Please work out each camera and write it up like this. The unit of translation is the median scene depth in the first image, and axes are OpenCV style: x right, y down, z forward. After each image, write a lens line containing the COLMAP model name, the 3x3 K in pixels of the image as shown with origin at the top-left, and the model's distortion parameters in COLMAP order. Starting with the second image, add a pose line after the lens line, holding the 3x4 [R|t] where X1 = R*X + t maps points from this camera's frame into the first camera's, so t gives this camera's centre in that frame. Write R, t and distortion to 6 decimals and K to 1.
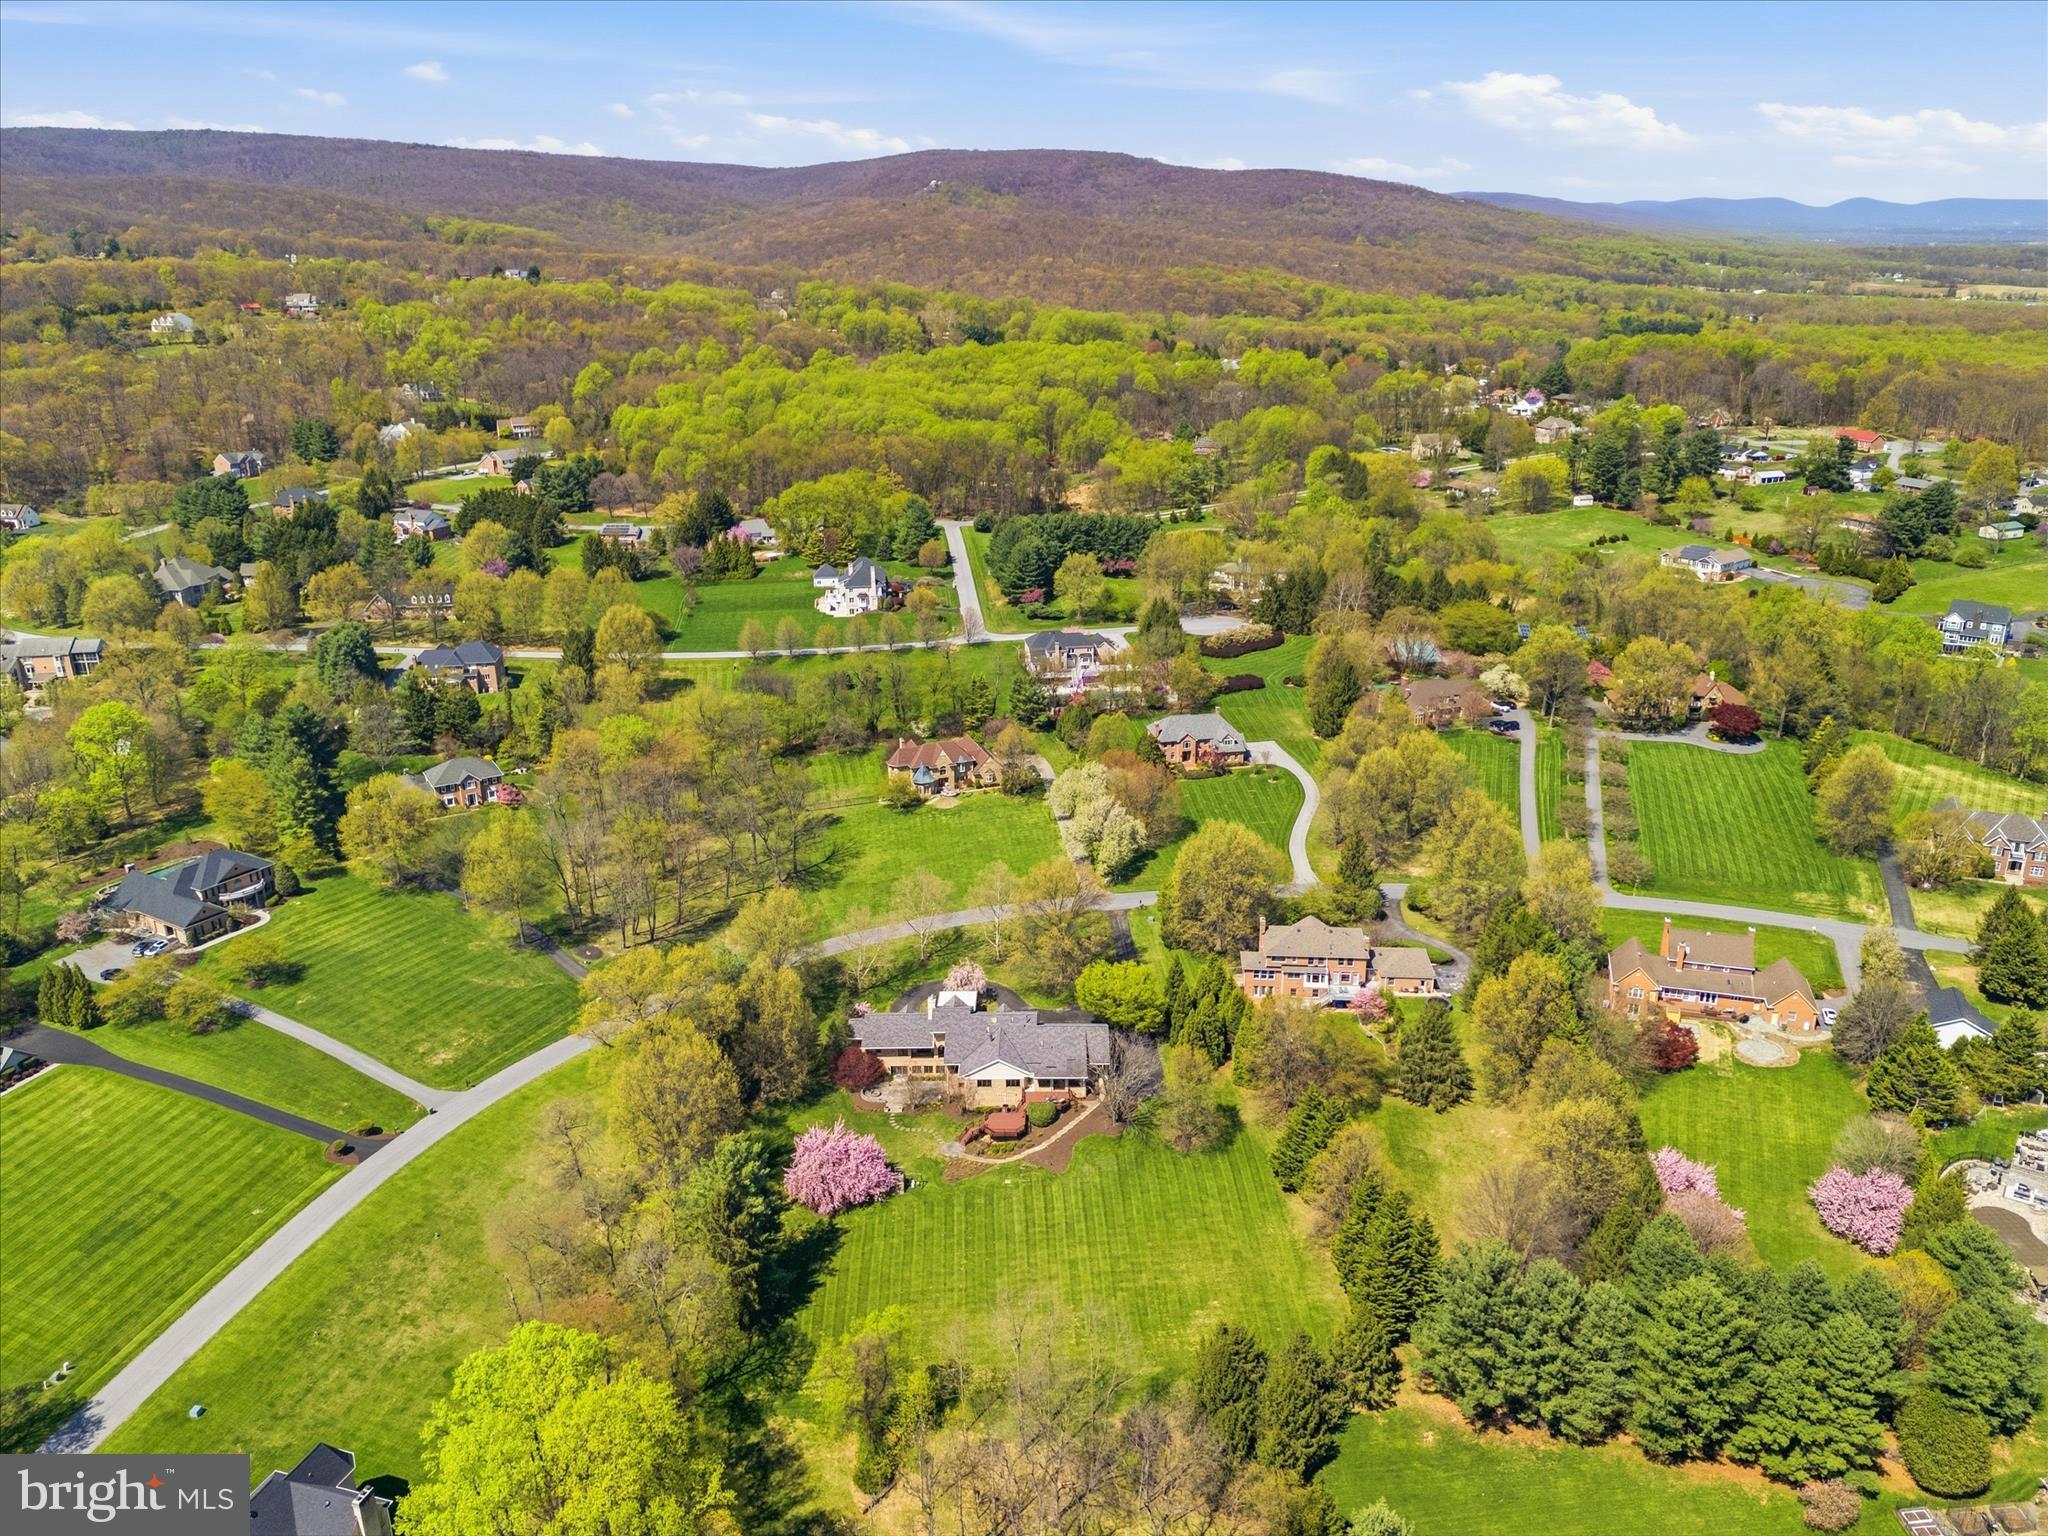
lens RADIAL K [[1514.0, 0, 1033.2], [0, 1514.0, 757.1], [0, 0, 1]] dist [0.055846, -0.043158]
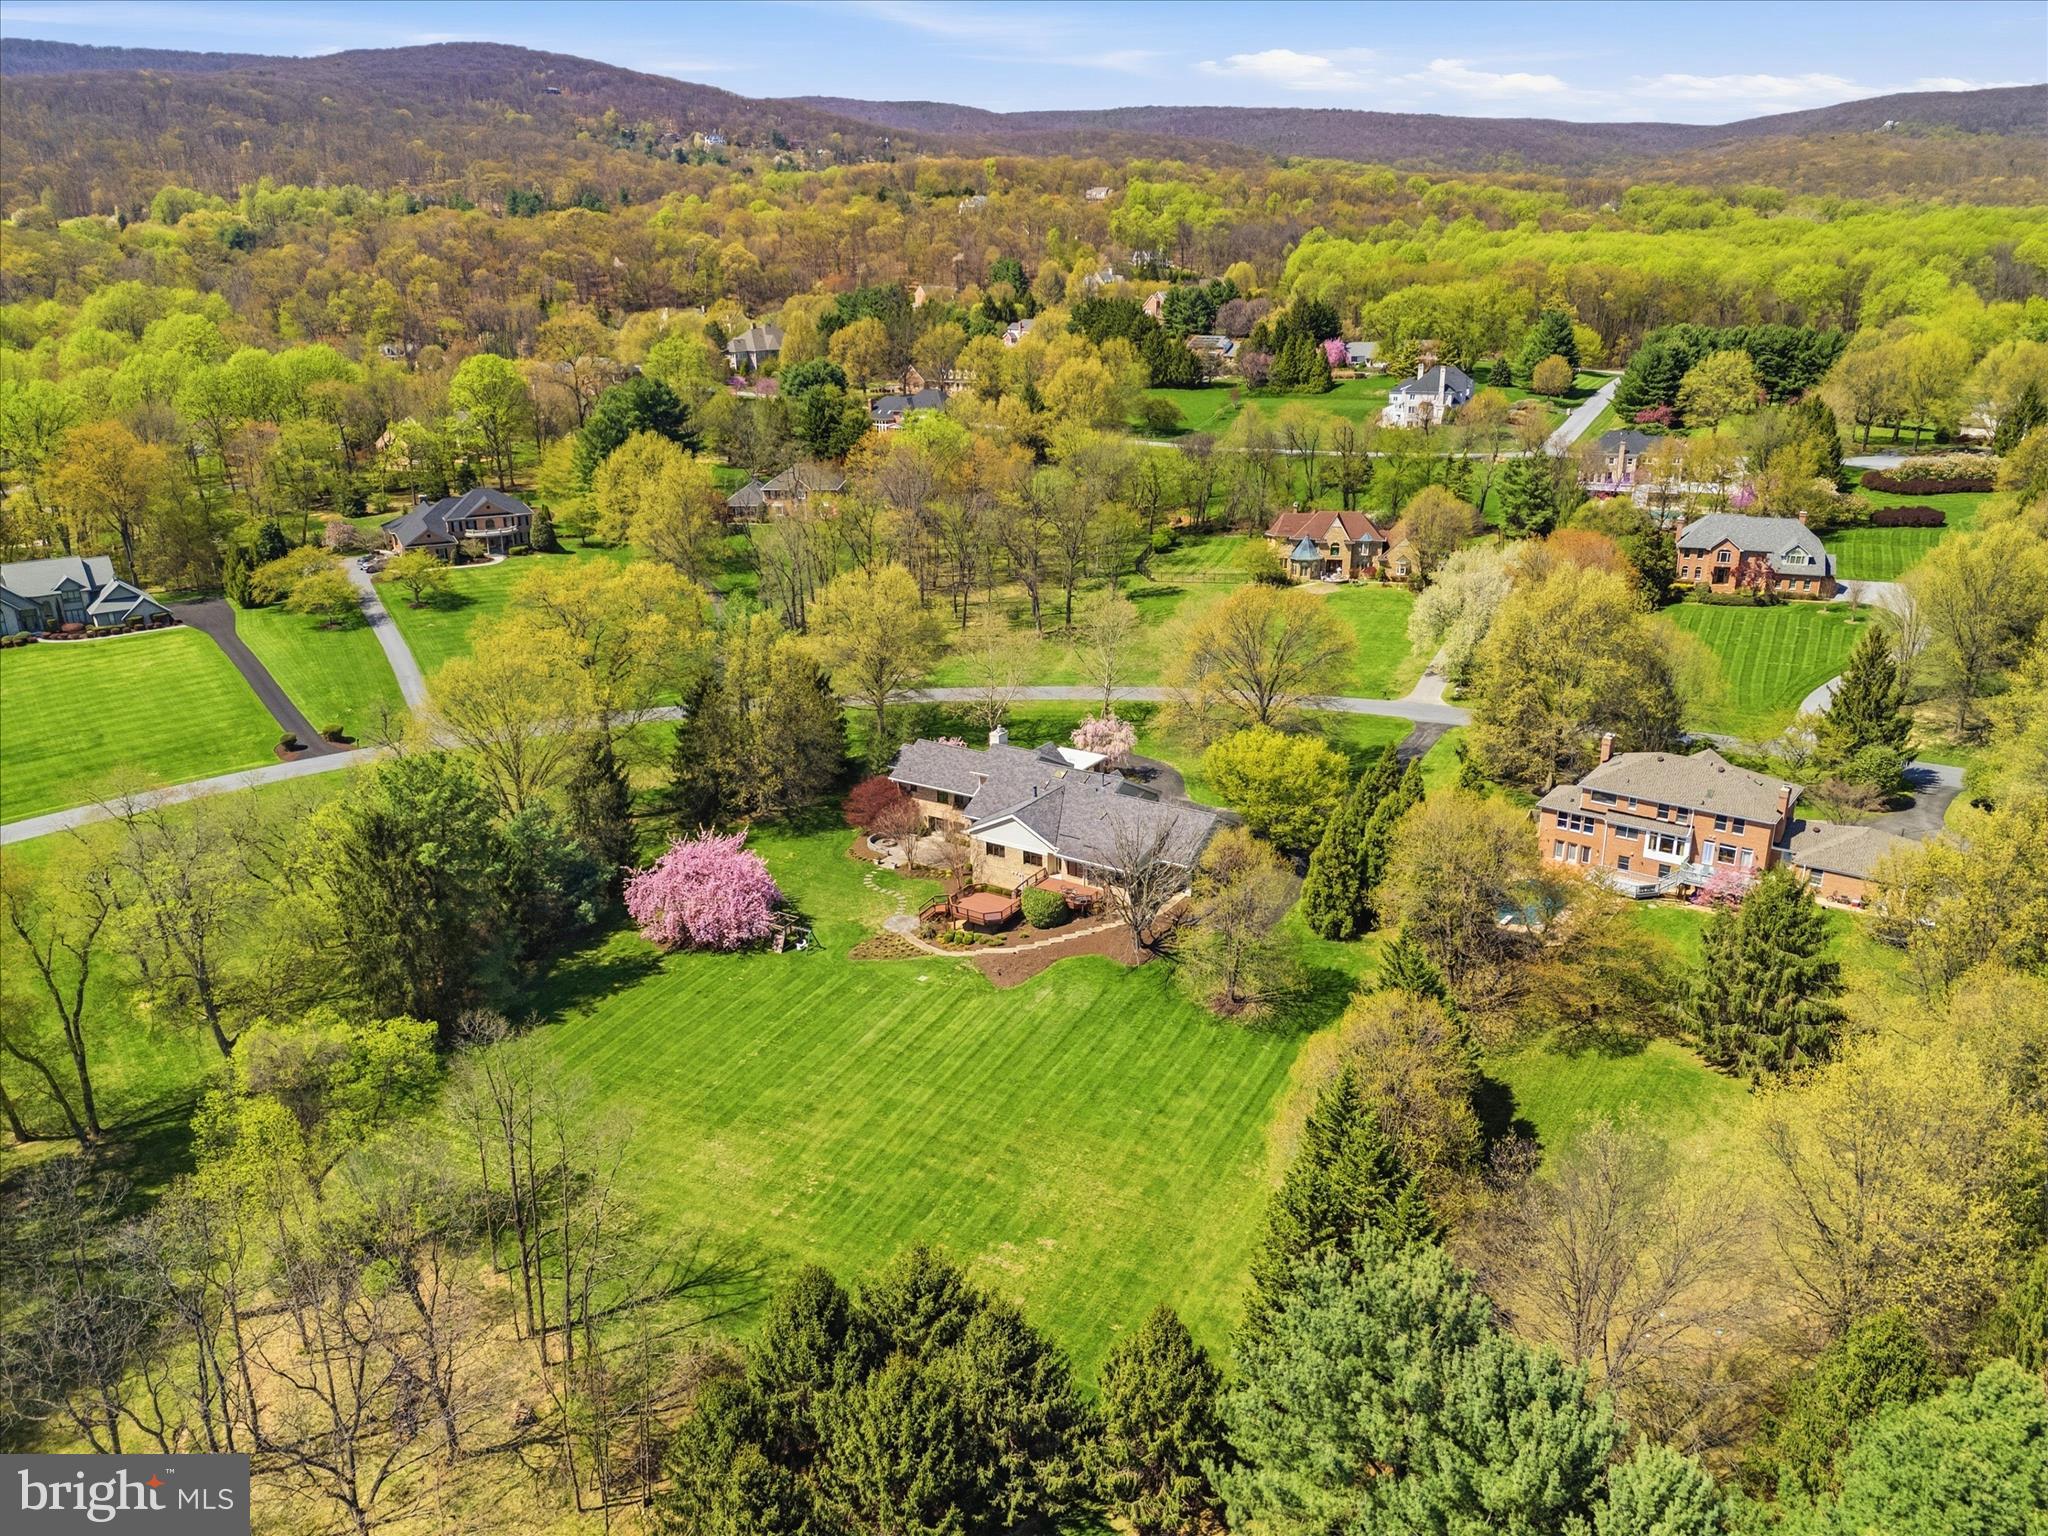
lens RADIAL K [[1514.0, 0, 1020.7], [0, 1514.0, 766.6], [0, 0, 1]] dist [0.055846, -0.043158]
pose [[0.842921, 0.177615, -0.507875, 0.286374], [-0.173194, 0.983270, 0.056422, 0.137821], [0.509399, 0.040401, 0.859581, 0.439475]]
